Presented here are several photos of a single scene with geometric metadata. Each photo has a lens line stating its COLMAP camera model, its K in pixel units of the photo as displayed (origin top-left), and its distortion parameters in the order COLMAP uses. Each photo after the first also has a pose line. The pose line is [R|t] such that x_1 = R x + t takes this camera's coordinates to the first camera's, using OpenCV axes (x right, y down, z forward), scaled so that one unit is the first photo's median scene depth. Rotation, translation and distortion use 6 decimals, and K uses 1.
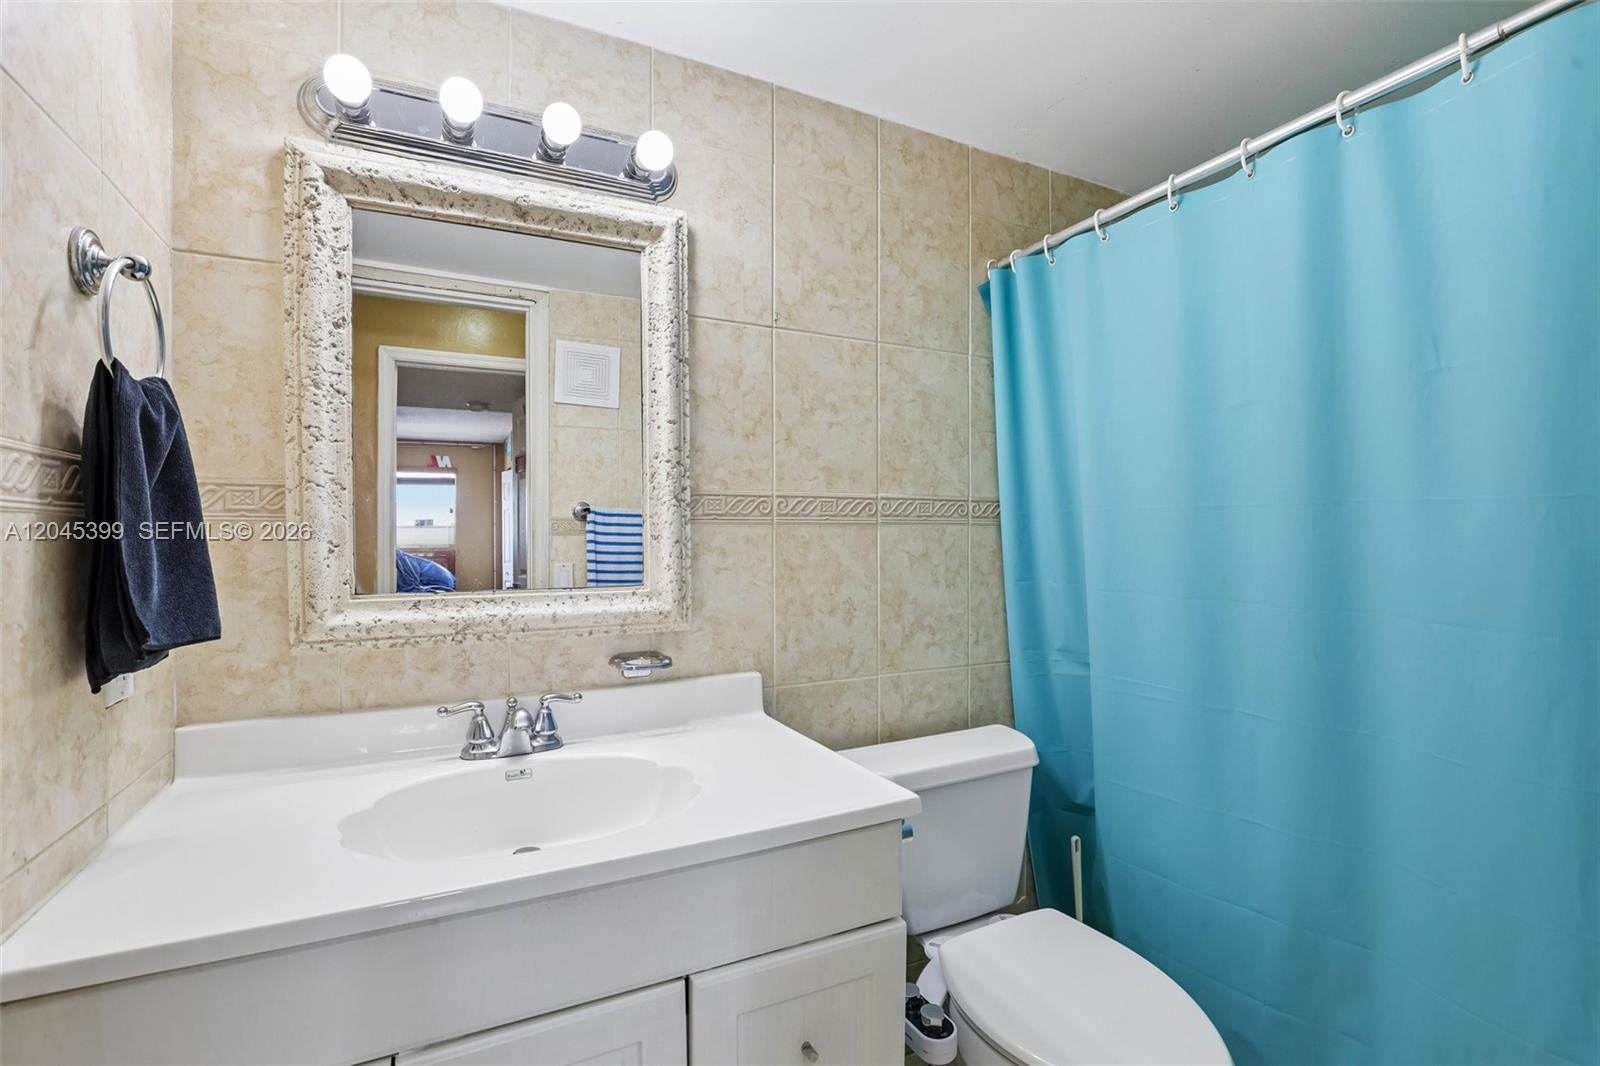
lens RADIAL K [[735.9, 0, 803.9], [0, 735.9, 534.1], [0, 0, 1]] dist [-0.021144, 0.001008]
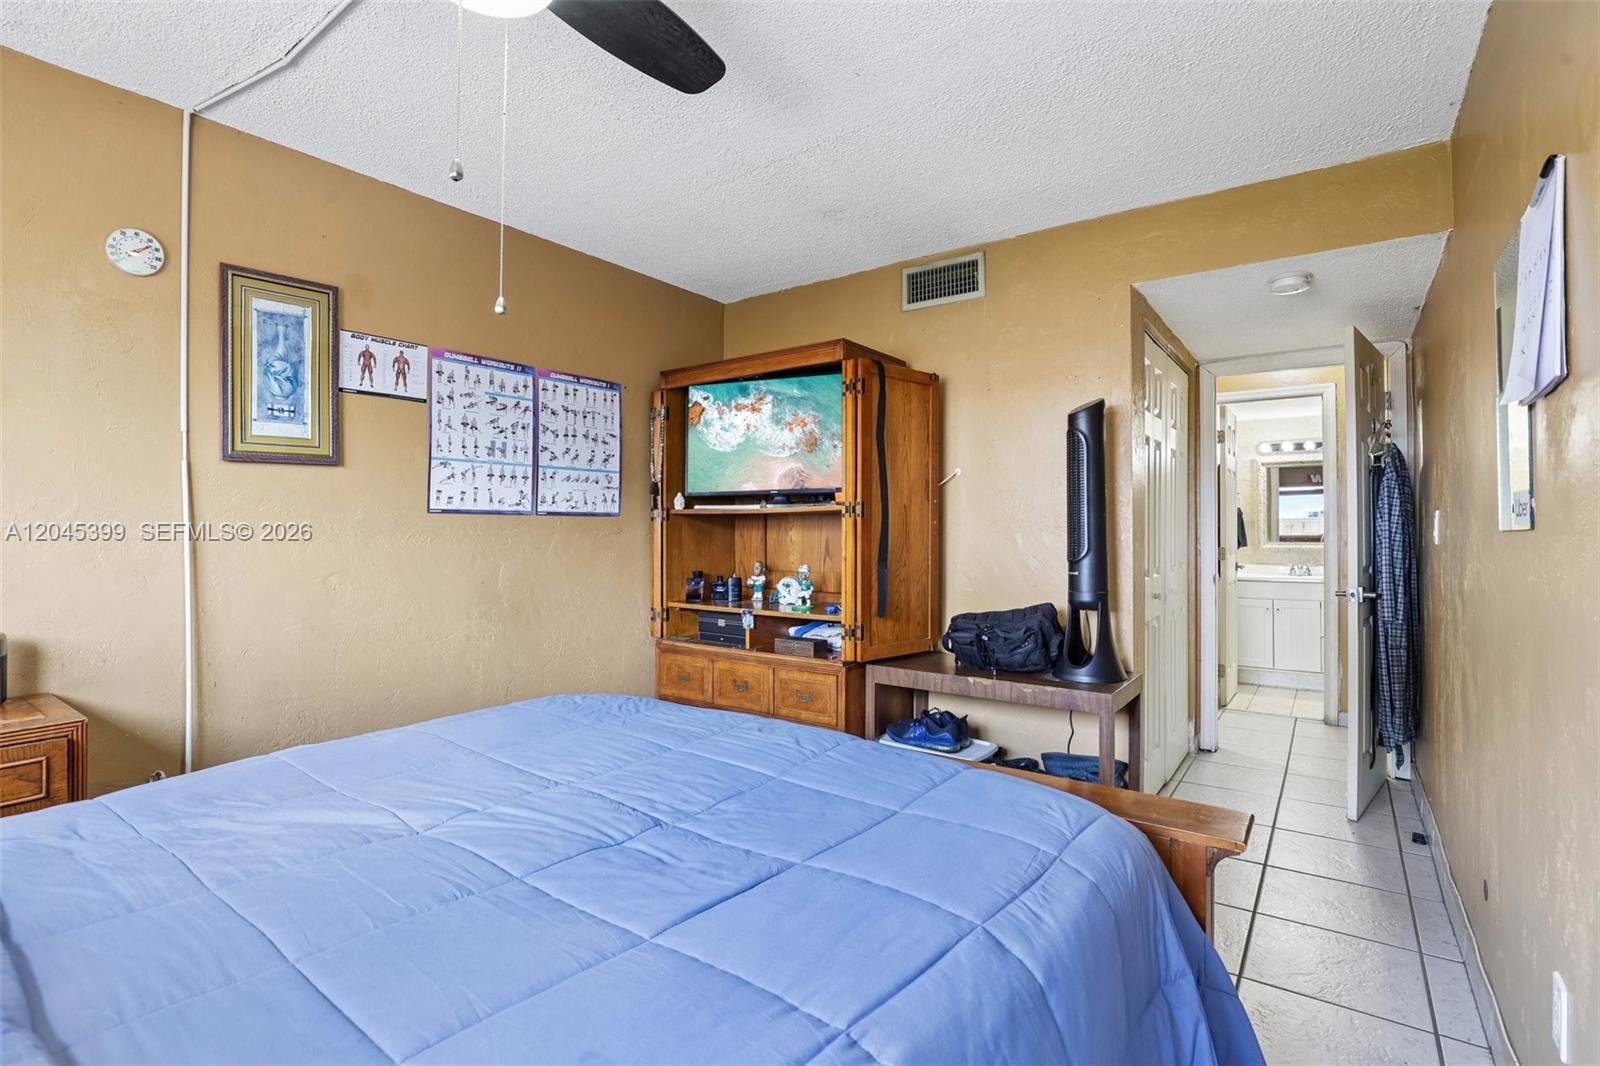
lens RADIAL K [[735.9, 0, 799.6], [0, 735.9, 525.7], [0, 0, 1]] dist [-0.021144, 0.001008]
pose [[0.460146, -0.005036, -0.887829, 0.316405], [0.001317, 0.999987, -0.004989, -0.001114], [0.887842, 0.001126, 0.460146, -0.558261]]
